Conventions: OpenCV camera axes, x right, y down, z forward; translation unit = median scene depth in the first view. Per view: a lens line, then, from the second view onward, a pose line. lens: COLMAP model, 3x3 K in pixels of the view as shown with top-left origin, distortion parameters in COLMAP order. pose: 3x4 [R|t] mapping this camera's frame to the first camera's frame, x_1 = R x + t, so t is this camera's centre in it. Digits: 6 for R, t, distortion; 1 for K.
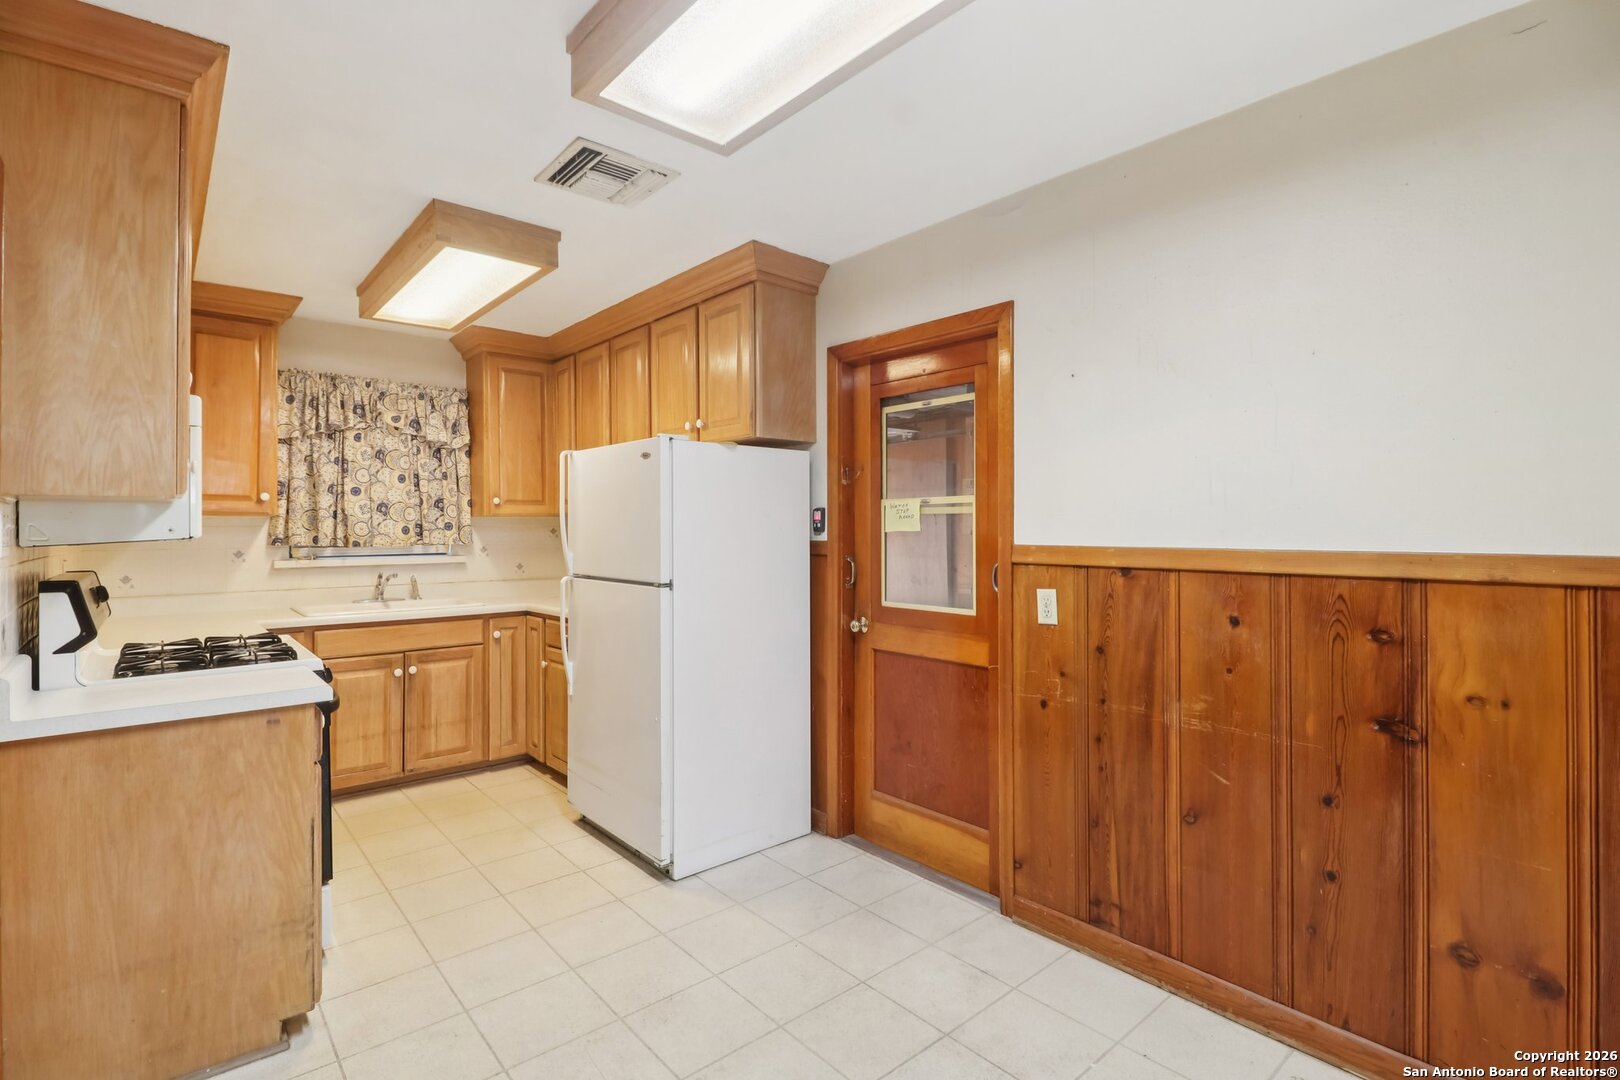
lens RADIAL K [[759.0, 0, 798.8], [0, 759.0, 533.9], [0, 0, 1]] dist [-0.000331, -0.013262]
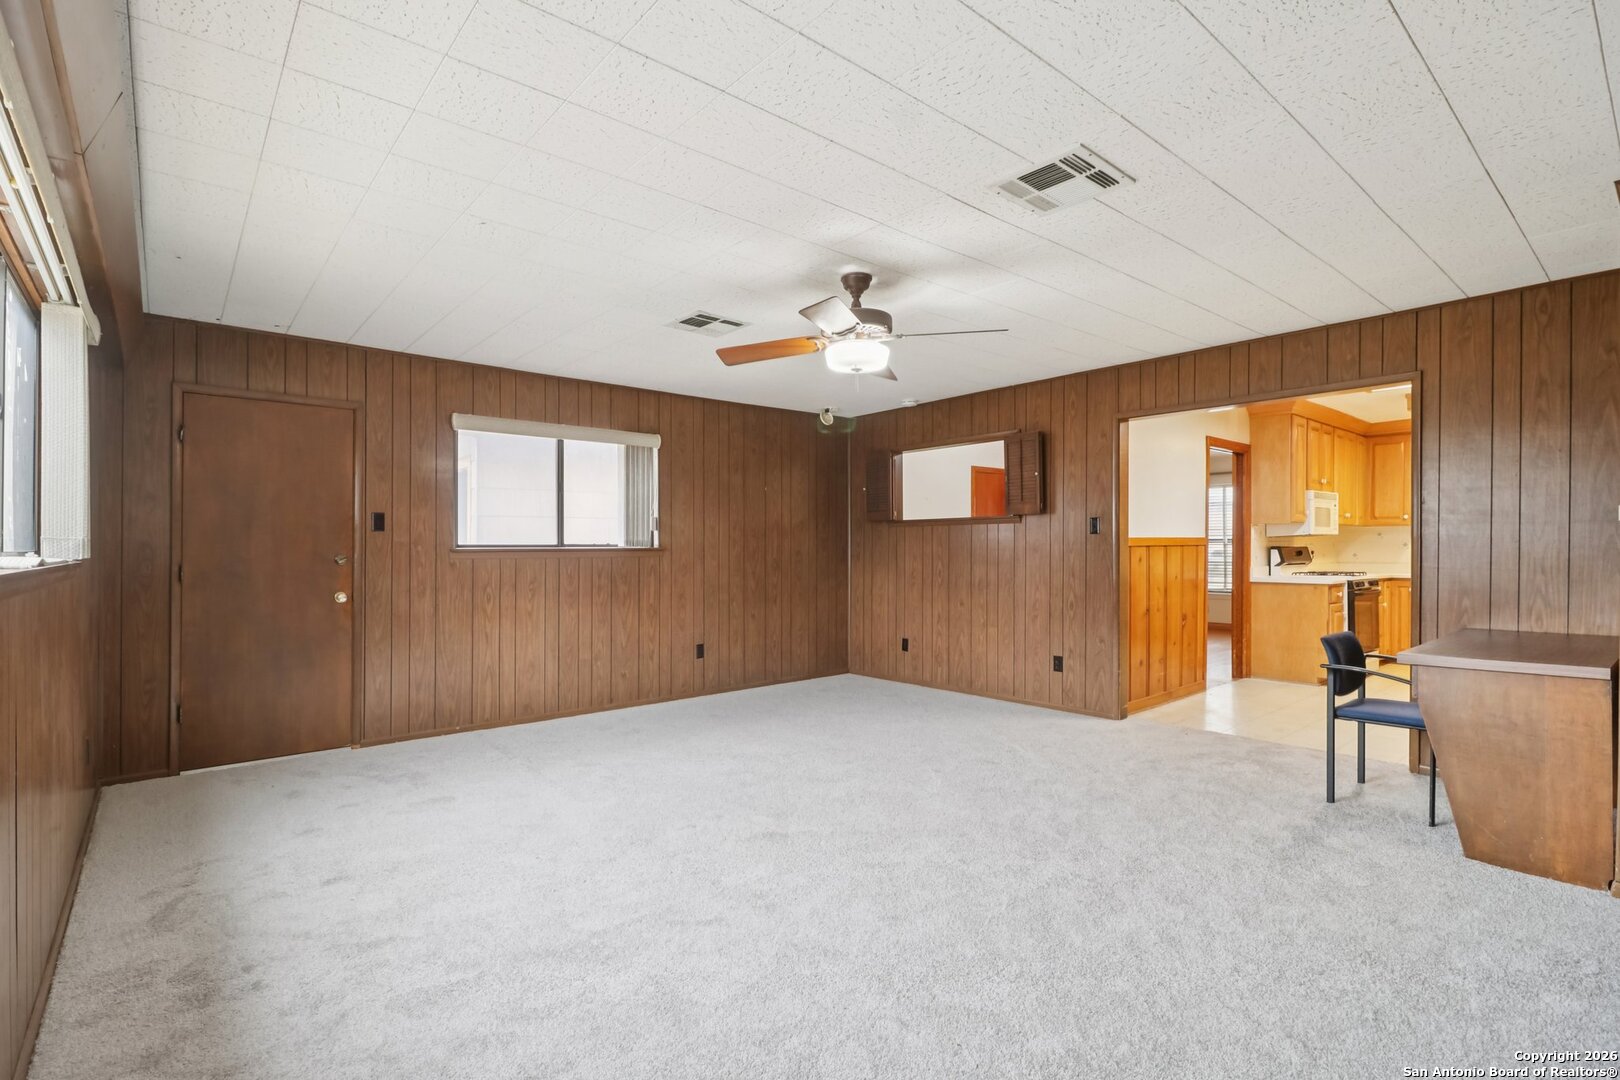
lens RADIAL K [[778.9, 0, 790.5], [0, 778.9, 537.8], [0, 0, 1]] dist [-0.002789, -0.000413]
pose [[-0.014920, -0.004054, -0.999880, 1.643537], [-0.002215, 0.999989, -0.004022, 0.025192], [0.999886, 0.002155, -0.014929, -0.754613]]
